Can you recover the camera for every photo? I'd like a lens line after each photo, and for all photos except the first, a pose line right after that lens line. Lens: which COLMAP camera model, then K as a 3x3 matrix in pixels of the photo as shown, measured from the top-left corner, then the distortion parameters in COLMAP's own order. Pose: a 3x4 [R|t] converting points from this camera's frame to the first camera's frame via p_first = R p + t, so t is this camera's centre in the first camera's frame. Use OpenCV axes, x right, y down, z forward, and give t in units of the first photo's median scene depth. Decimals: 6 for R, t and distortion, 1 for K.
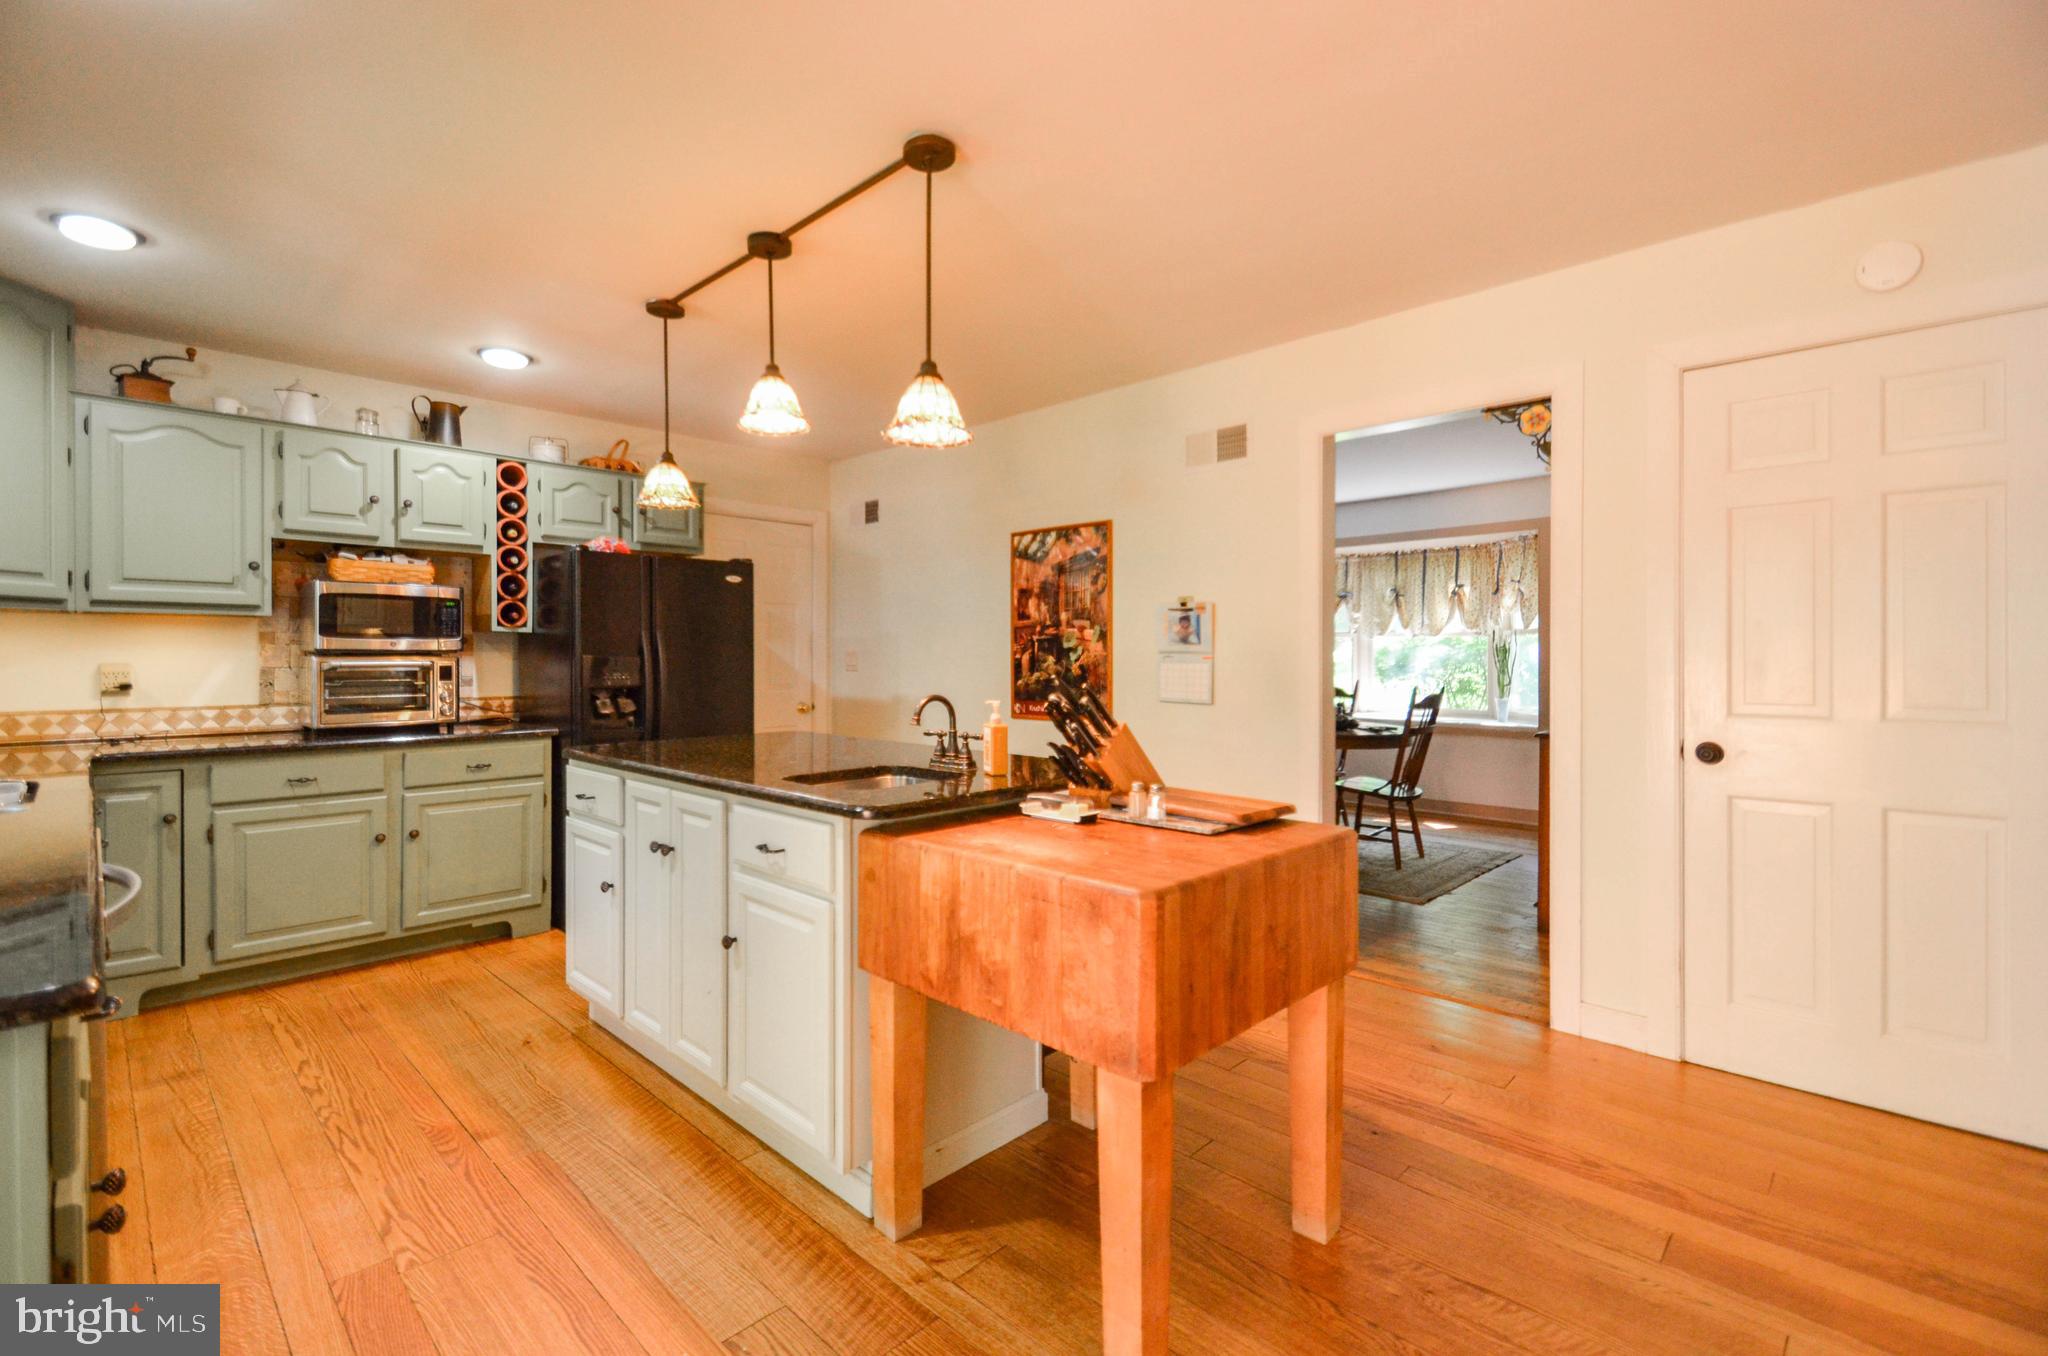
lens RADIAL K [[911.8, 0, 1007.1], [0, 911.8, 647.6], [0, 0, 1]] dist [0.028972, -0.000009]
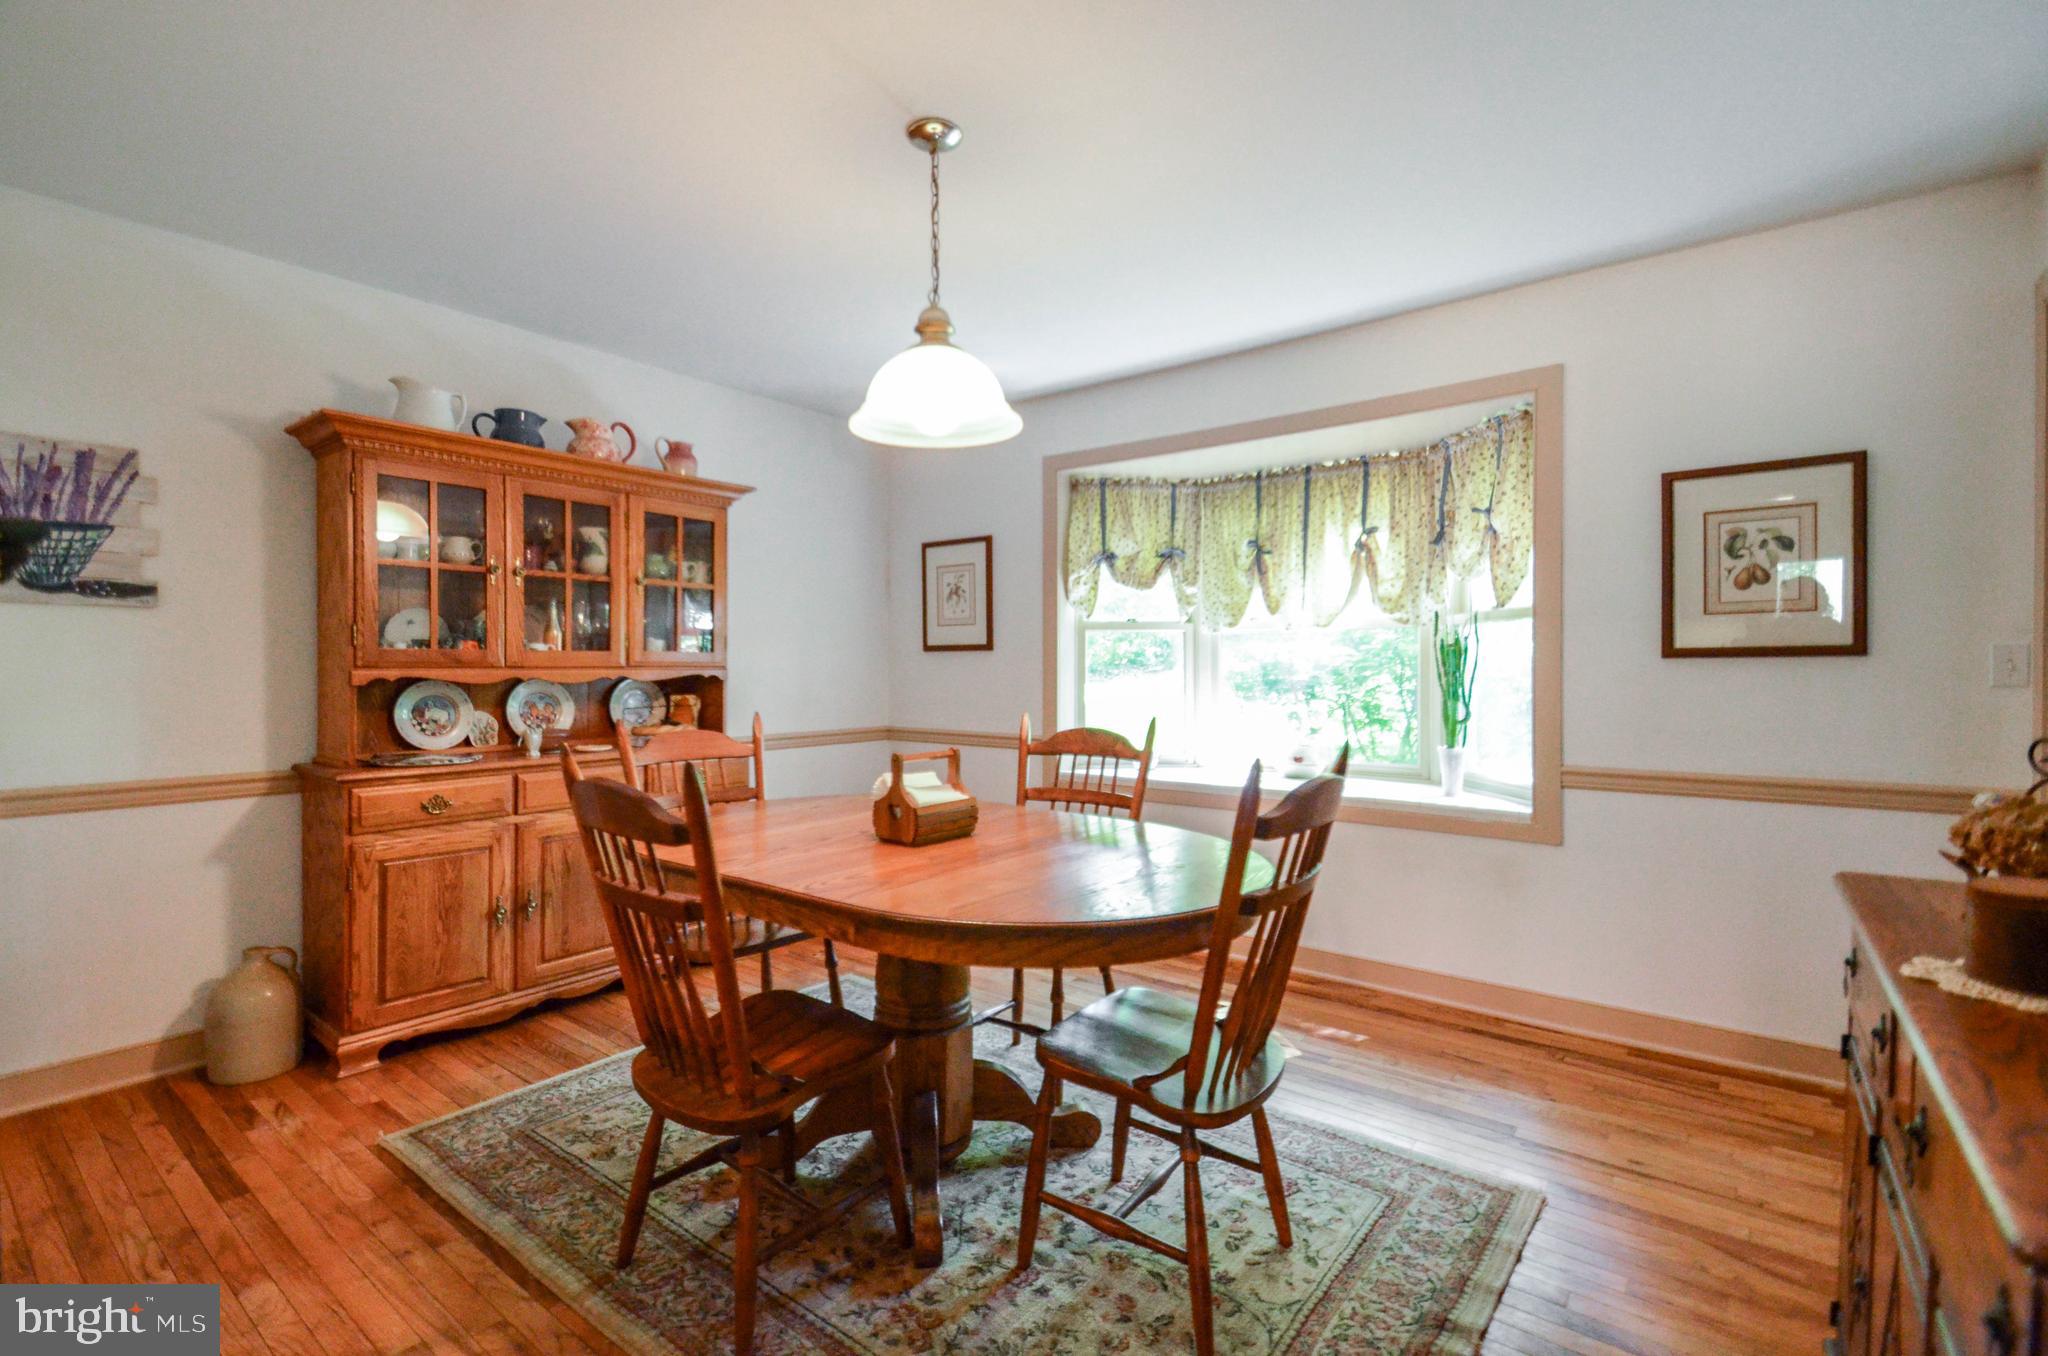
lens RADIAL K [[932.4, 0, 1007.9], [0, 932.4, 664.8], [0, 0, 1]] dist [0.028869, -0.018463]
pose [[0.994434, -0.000865, 0.105355, 0.232238], [0.000421, 0.999991, 0.004241, 0.007177], [-0.105357, -0.004173, 0.994426, 0.492866]]
